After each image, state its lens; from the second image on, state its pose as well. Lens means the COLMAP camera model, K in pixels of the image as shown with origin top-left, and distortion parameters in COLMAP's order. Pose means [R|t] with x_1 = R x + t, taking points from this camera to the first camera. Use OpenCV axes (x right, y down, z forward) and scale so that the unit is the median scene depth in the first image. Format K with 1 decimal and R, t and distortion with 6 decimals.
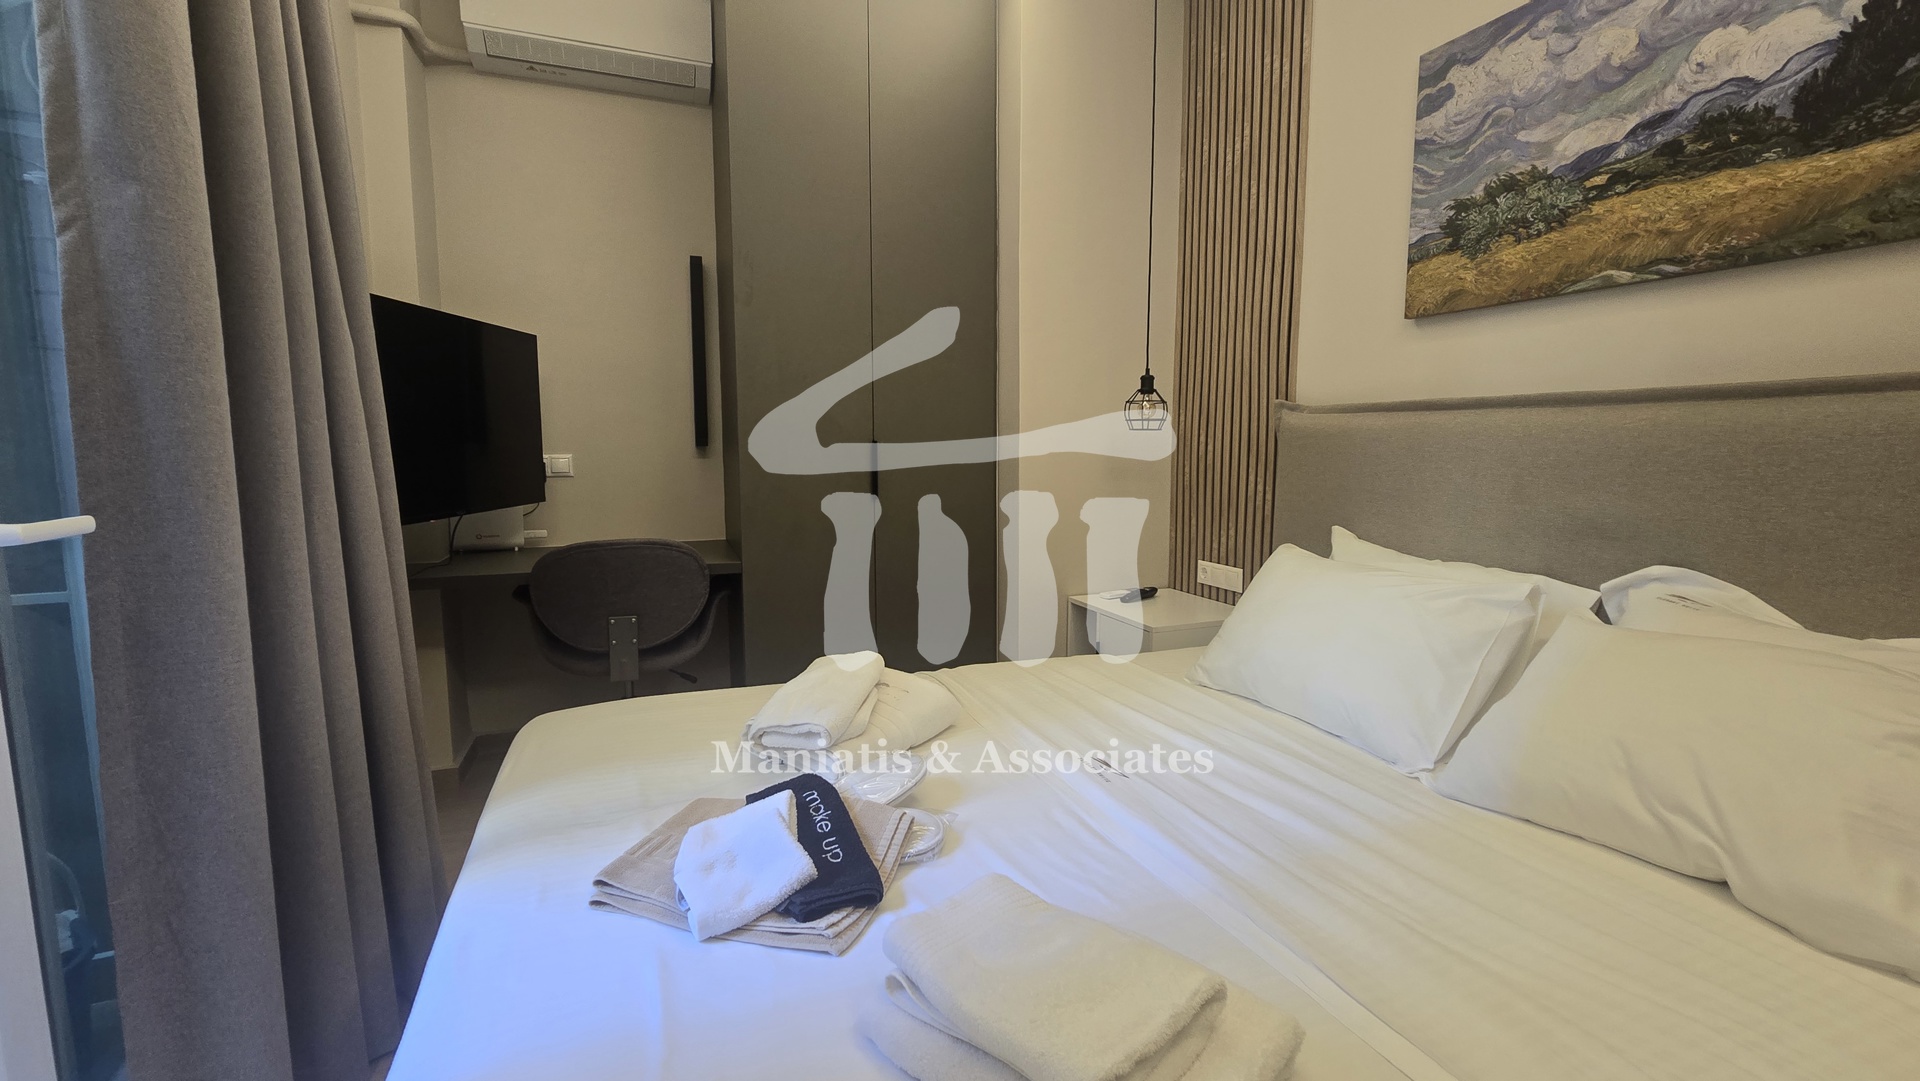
lens RADIAL K [[789.4, 0, 945.6], [0, 789.4, 522.5], [0, 0, 1]] dist [-0.009057, 0.002824]
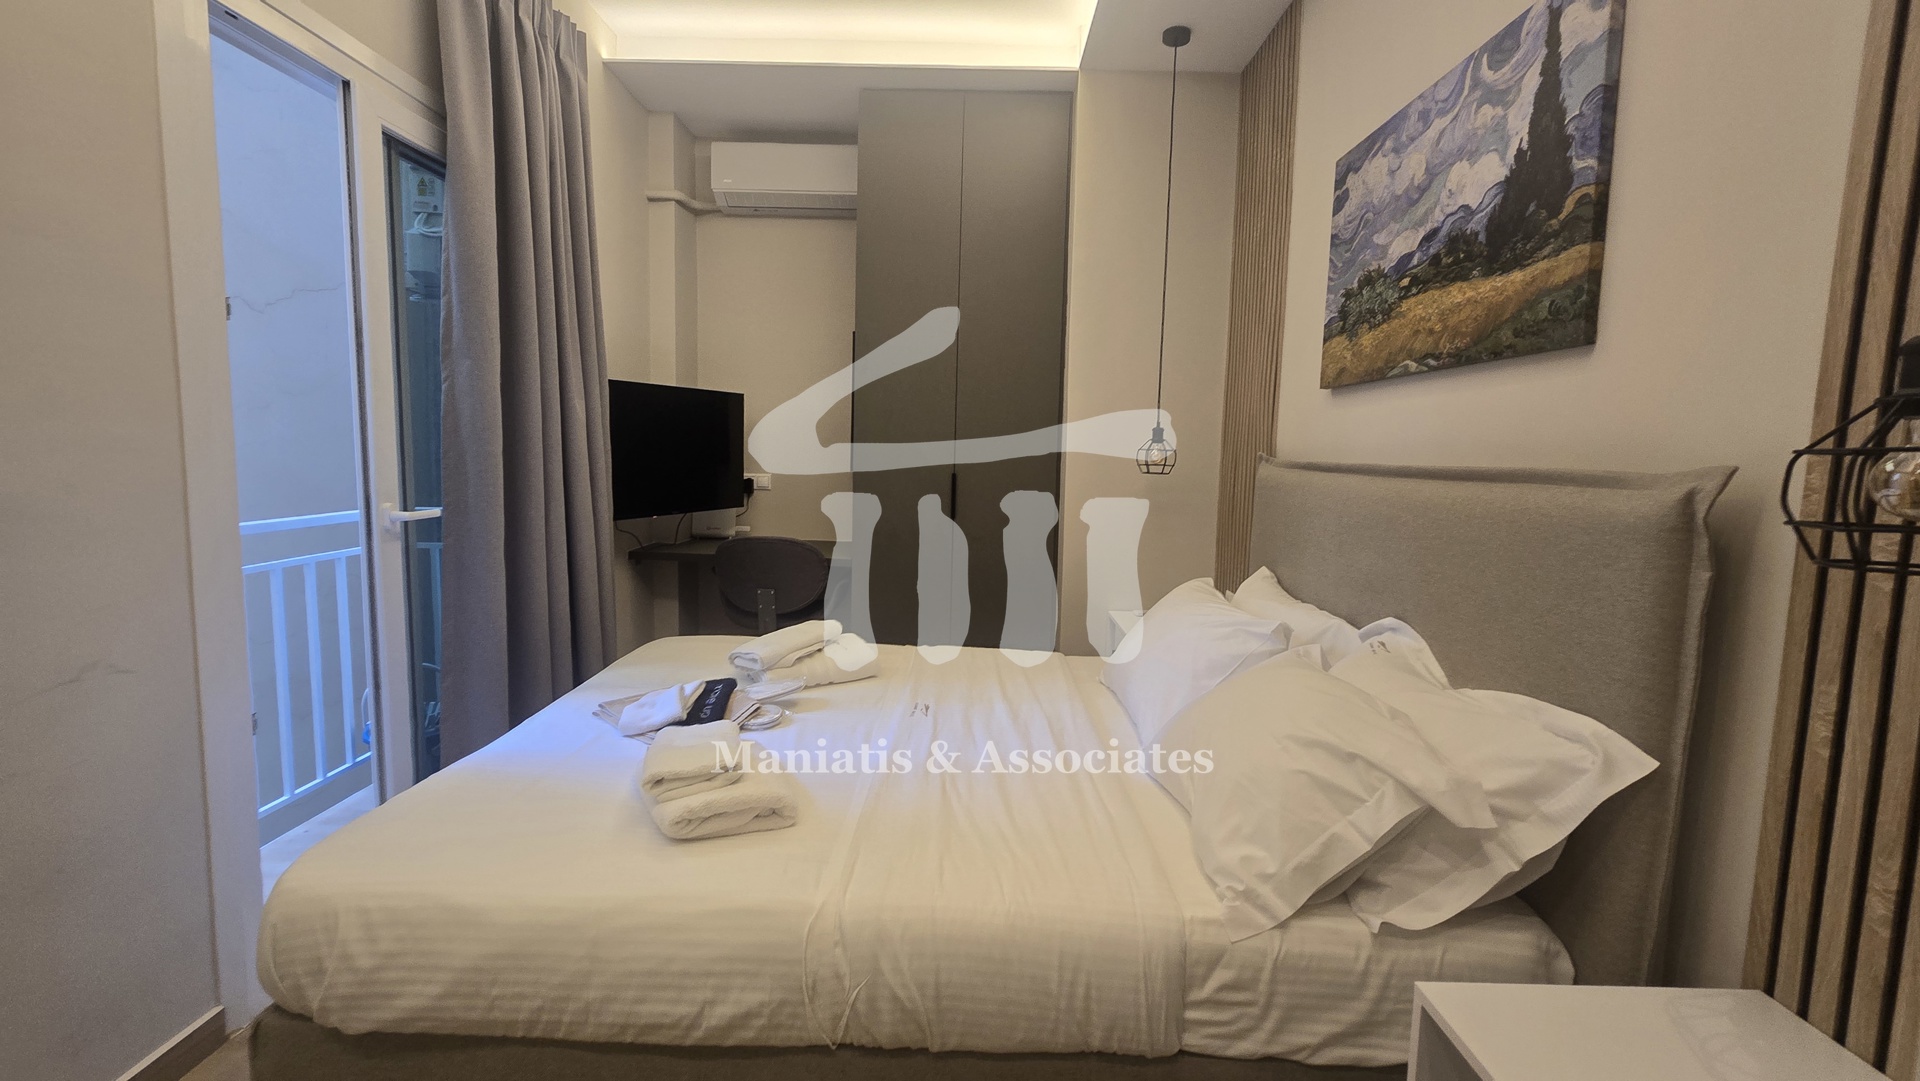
lens RADIAL K [[789.4, 0, 963.7], [0, 789.4, 519.9], [0, 0, 1]] dist [-0.009057, 0.002824]
pose [[0.921473, 0.058254, -0.384049, 0.713546], [-0.063881, 0.997956, -0.001900, -0.043857], [0.383154, 0.026285, 0.923311, -0.316272]]
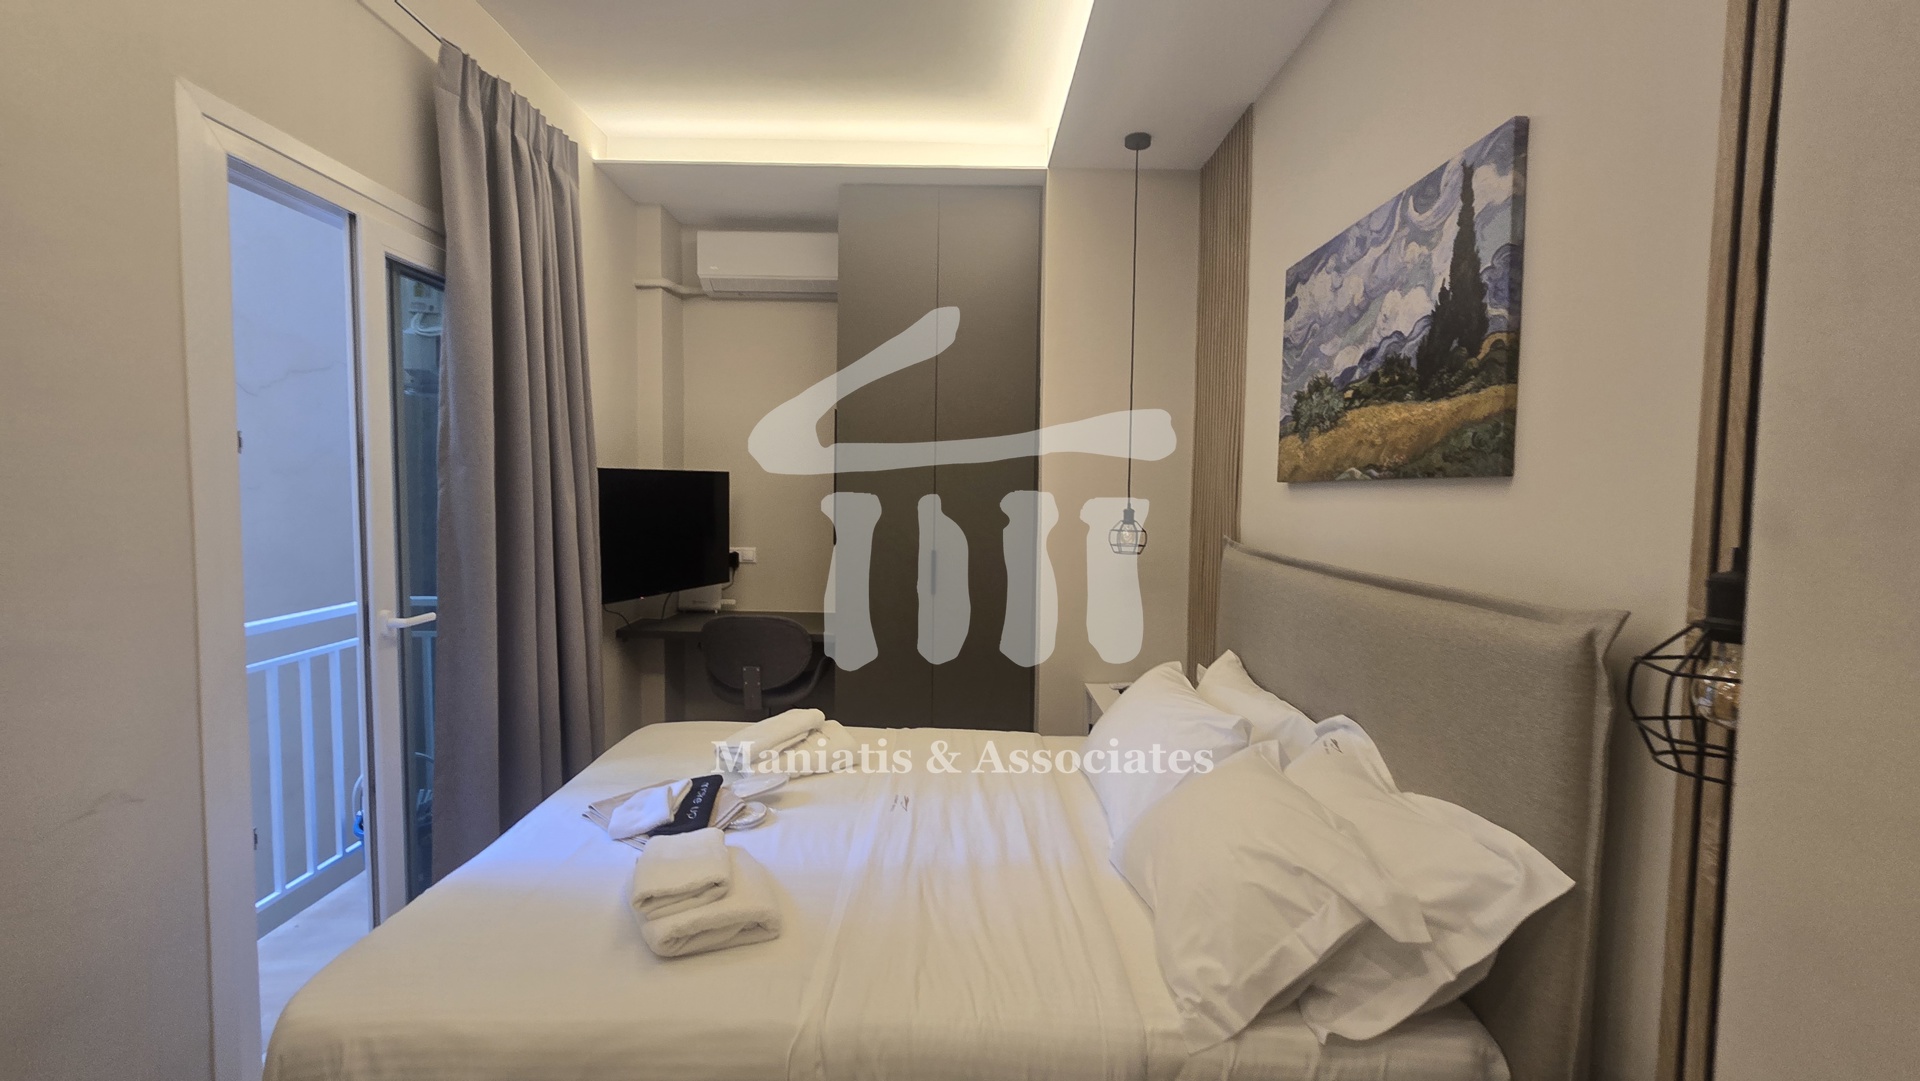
lens RADIAL K [[789.4, 0, 959.5], [0, 789.4, 526.3], [0, 0, 1]] dist [-0.009057, 0.002824]
pose [[0.926498, 0.029701, -0.375125, 0.750877], [-0.049823, 0.997786, -0.044055, -0.145924], [0.372986, 0.059506, 0.925927, -0.372156]]
